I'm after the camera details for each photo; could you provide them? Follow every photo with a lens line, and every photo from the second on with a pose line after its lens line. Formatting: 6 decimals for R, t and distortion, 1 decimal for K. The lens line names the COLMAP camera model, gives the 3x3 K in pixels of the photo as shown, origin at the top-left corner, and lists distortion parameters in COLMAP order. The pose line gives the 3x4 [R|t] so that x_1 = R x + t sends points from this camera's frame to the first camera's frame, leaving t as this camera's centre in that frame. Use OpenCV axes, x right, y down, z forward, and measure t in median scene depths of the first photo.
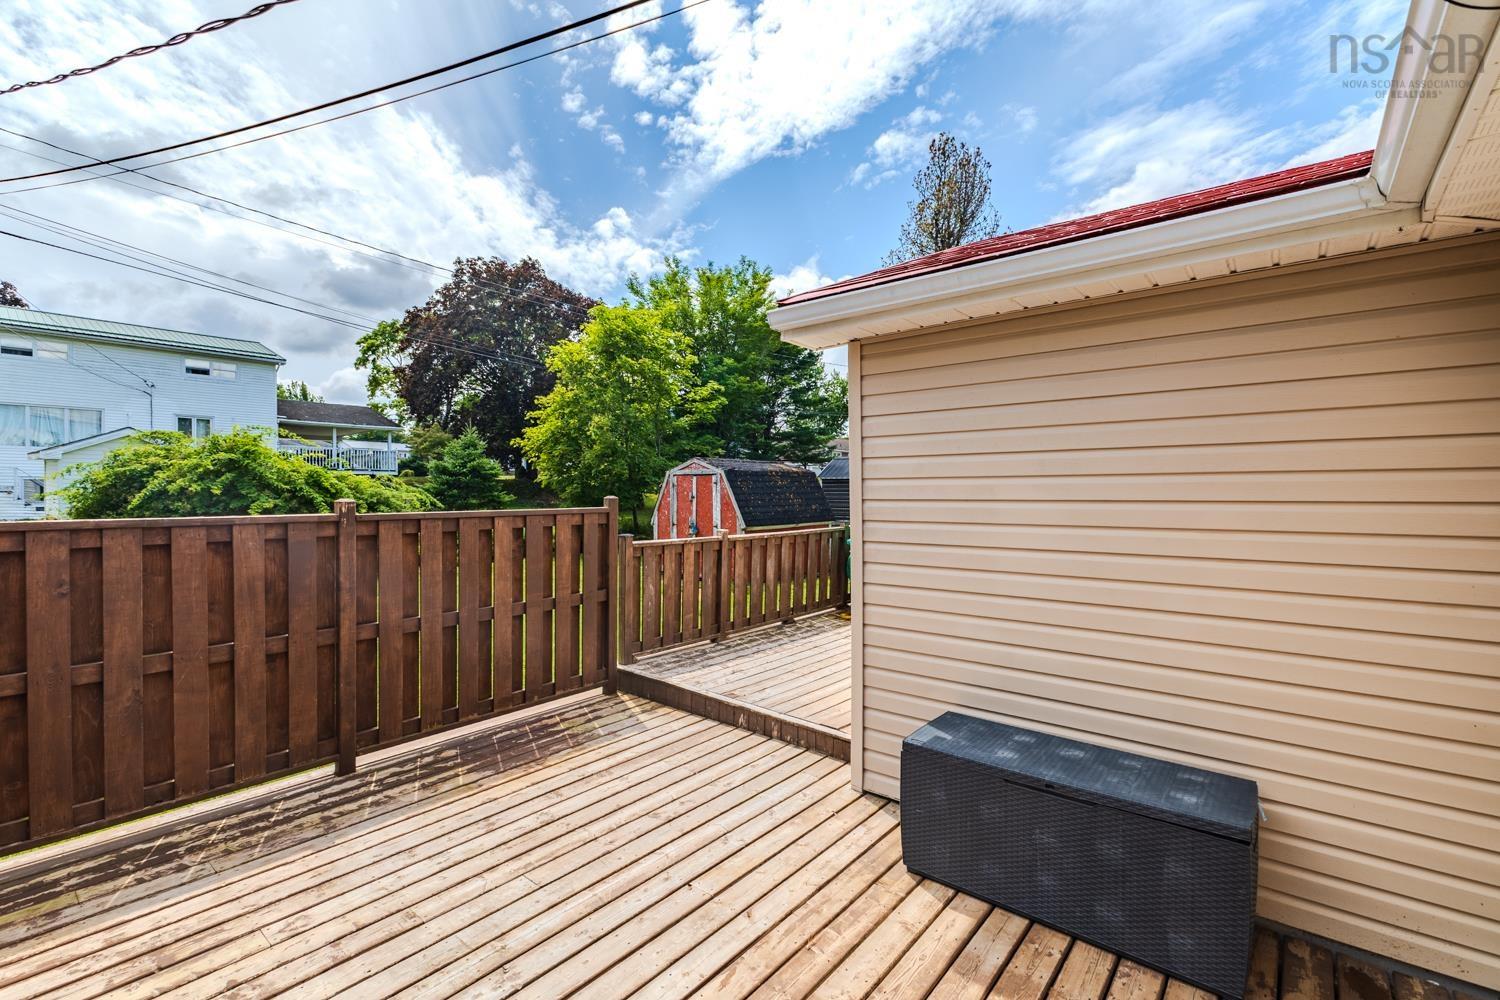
lens RADIAL K [[651.9, 0, 750.0], [0, 651.9, 500.0], [0, 0, 1]] dist [0.008691, -0.000246]
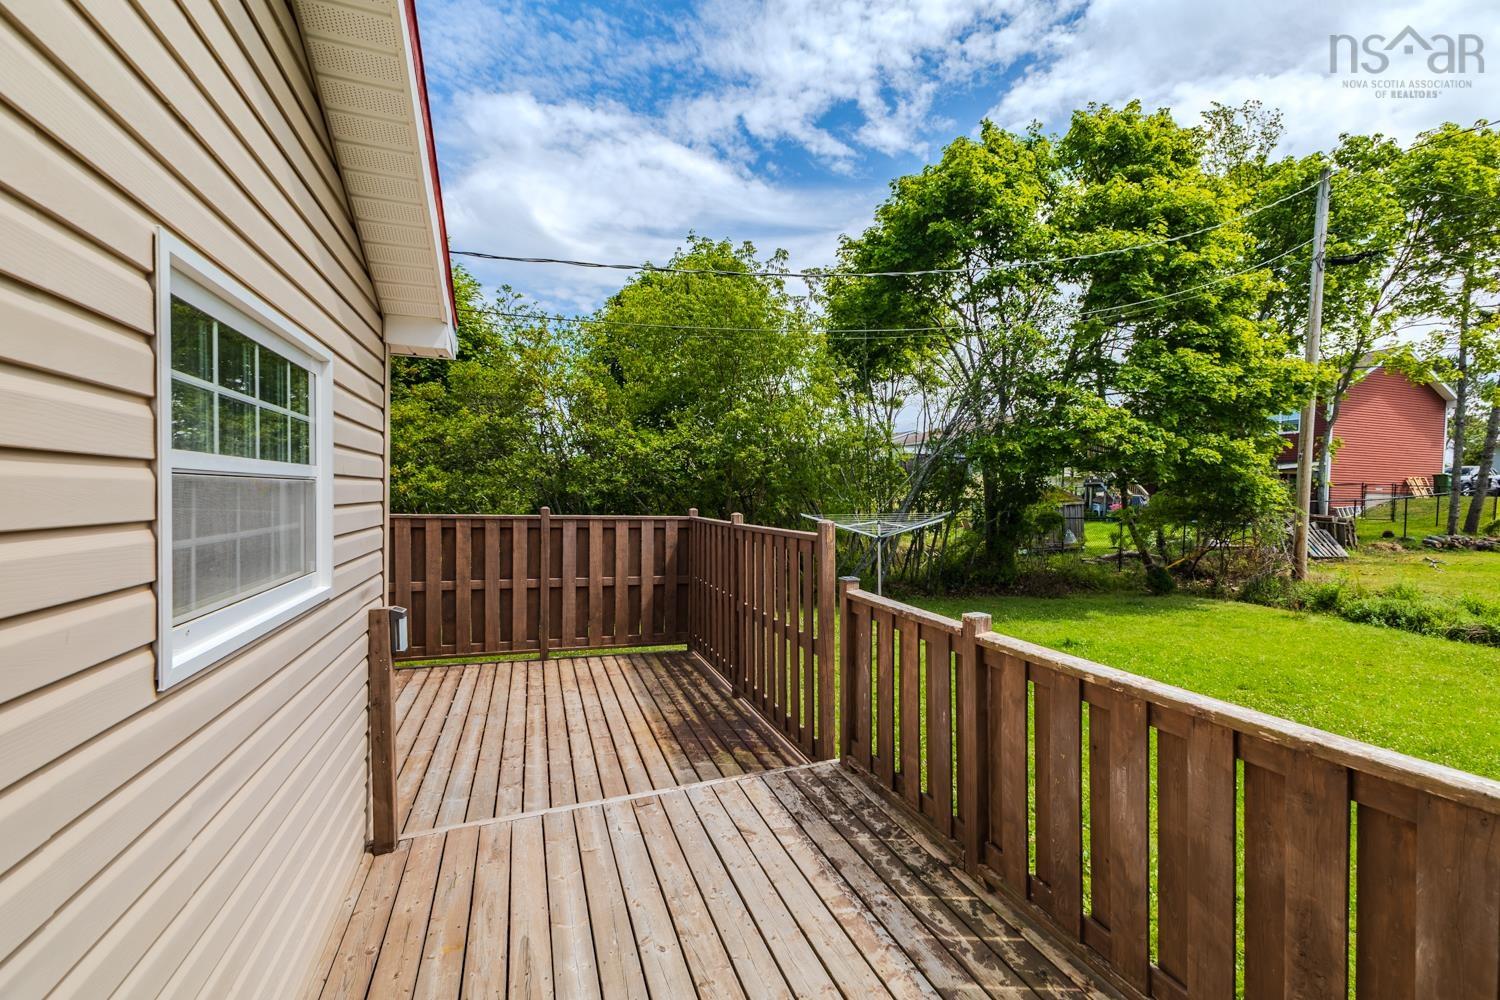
lens RADIAL K [[681.2, 0, 781.8], [0, 681.2, 519.1], [0, 0, 1]] dist [0.011953, -0.000025]
pose [[-0.499248, 0.022102, -0.866177, 0.662655], [-0.022312, 0.999015, 0.038352, -0.049861], [0.866172, 0.038474, -0.498263, 1.838212]]
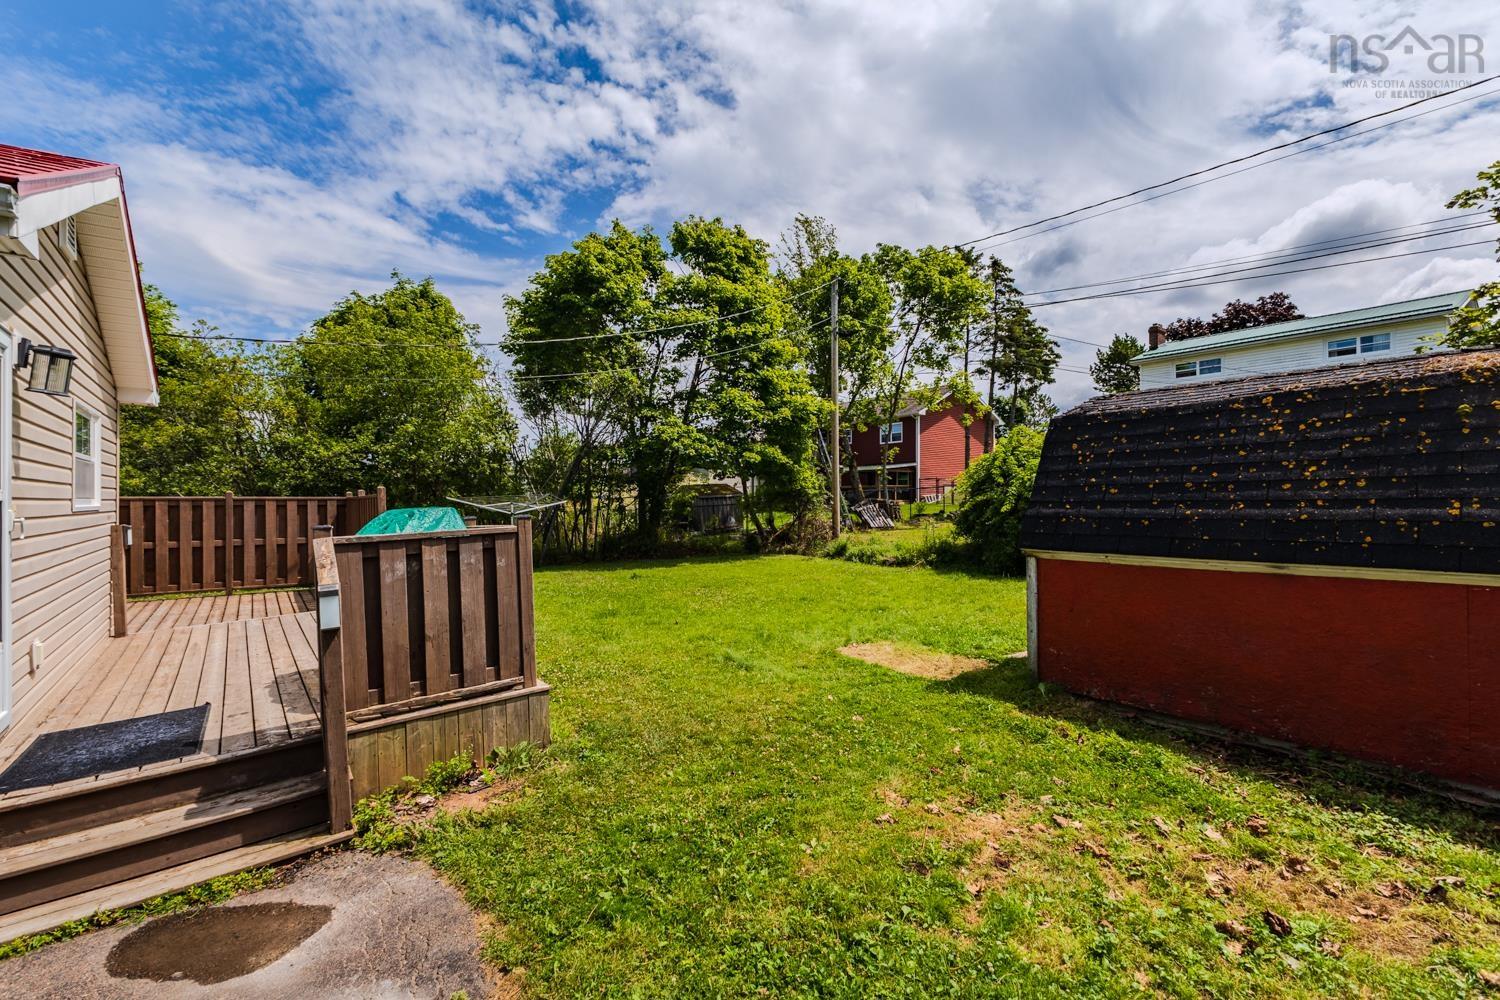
lens RADIAL K [[651.9, 0, 750.0], [0, 651.9, 500.0], [0, 0, 1]] dist [0.008691, -0.000246]
pose [[-0.221731, 0.002246, -0.975105, 1.483340], [-0.001795, 0.999995, 0.002711, 0.025867], [0.975106, 0.002352, -0.221726, 2.983364]]
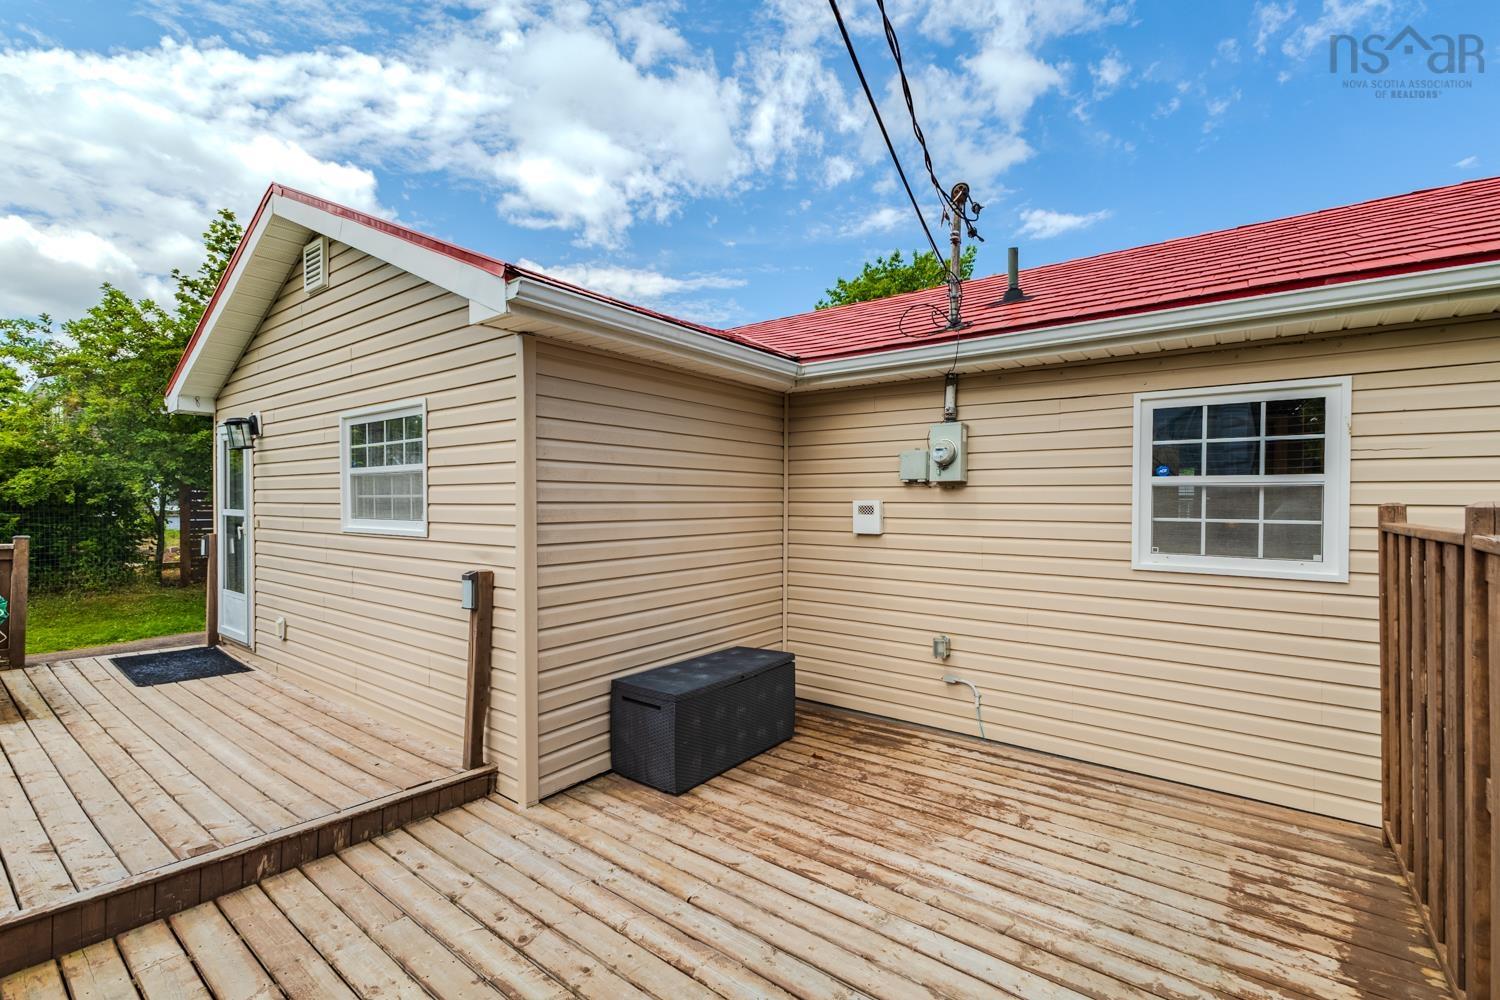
lens RADIAL K [[651.9, 0, 750.0], [0, 651.9, 500.0], [0, 0, 1]] dist [0.008691, -0.000246]
pose [[-0.030969, -0.001314, 0.999519, -0.761655], [0.003783, 0.999992, 0.001431, -0.005436], [-0.999513, 0.003825, -0.030964, 0.667014]]
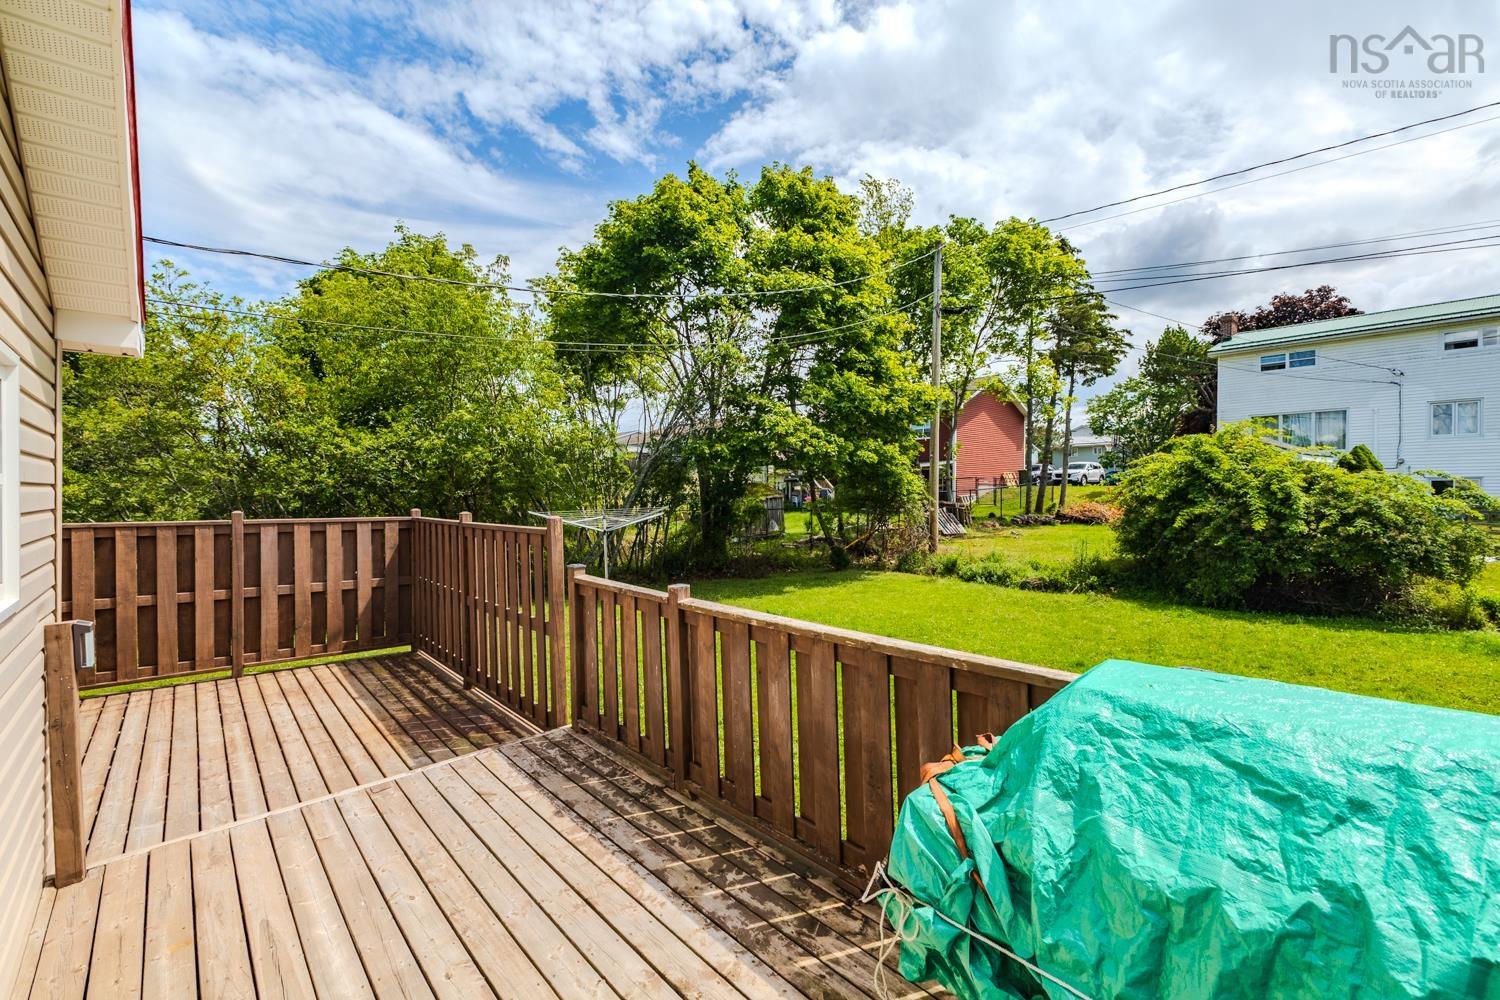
lens RADIAL K [[651.9, 0, 750.0], [0, 651.9, 500.0], [0, 0, 1]] dist [0.008691, -0.000246]
pose [[-0.163454, 0.010257, -0.986498, 0.794241], [-0.006185, 0.999916, 0.011421, -0.052754], [0.986532, 0.007969, -0.163377, 1.900639]]
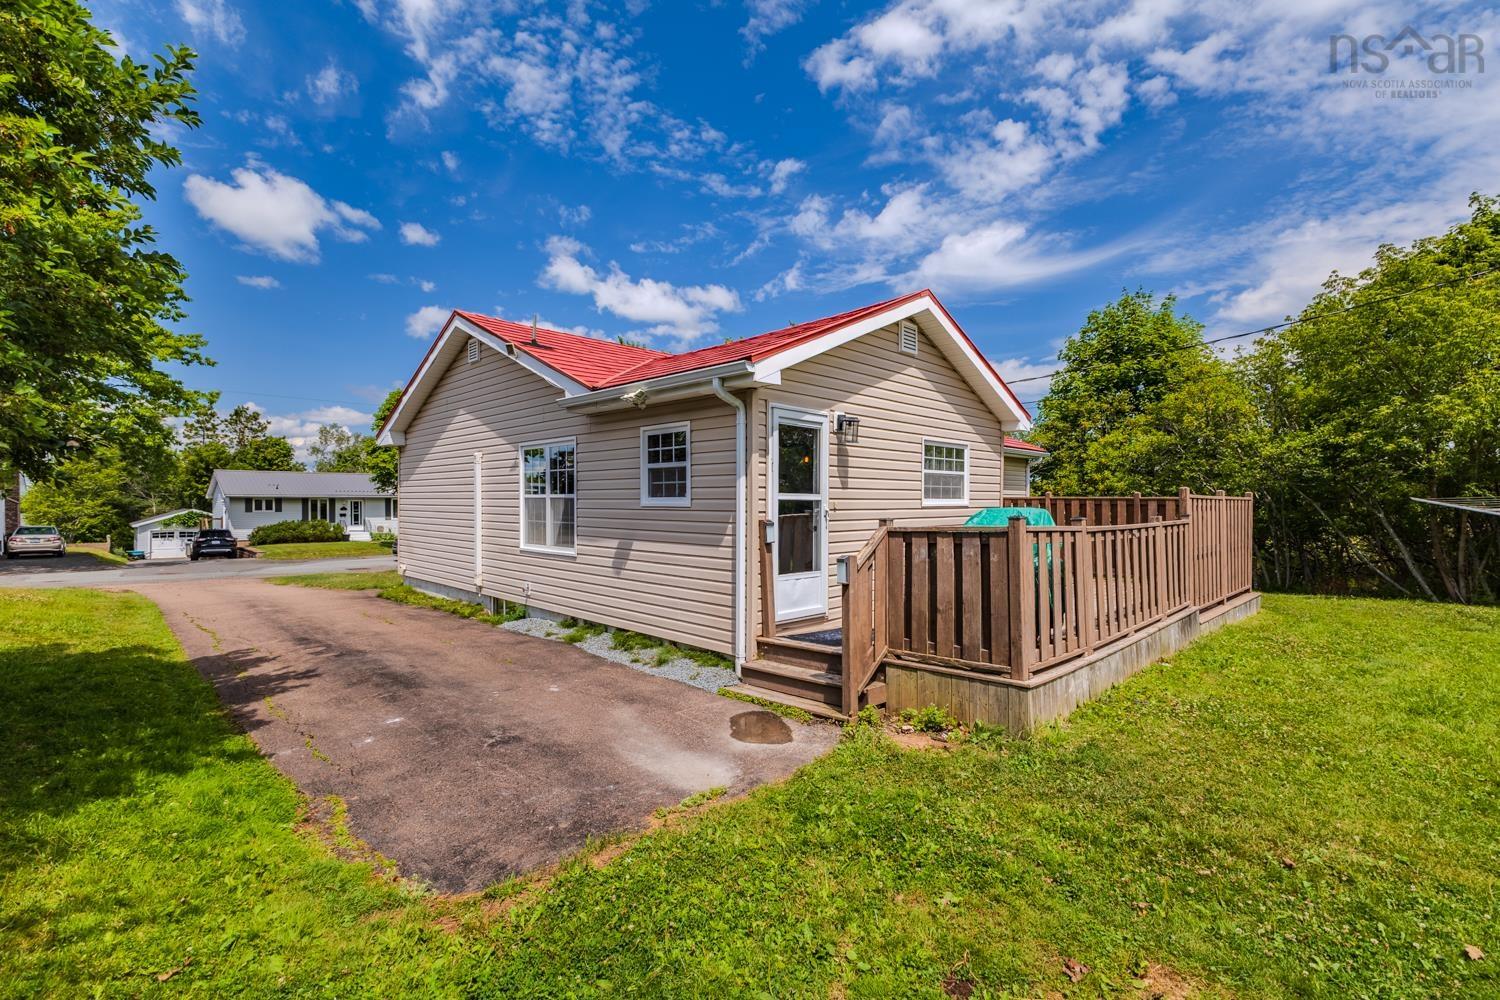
lens RADIAL K [[651.9, 0, 750.0], [0, 651.9, 500.0], [0, 0, 1]] dist [0.008691, -0.000246]
pose [[-0.994535, -0.003944, 0.104326, 0.855041], [-0.003091, 0.999960, 0.008340, 0.017361], [-0.104355, 0.007972, -0.994508, 3.571669]]
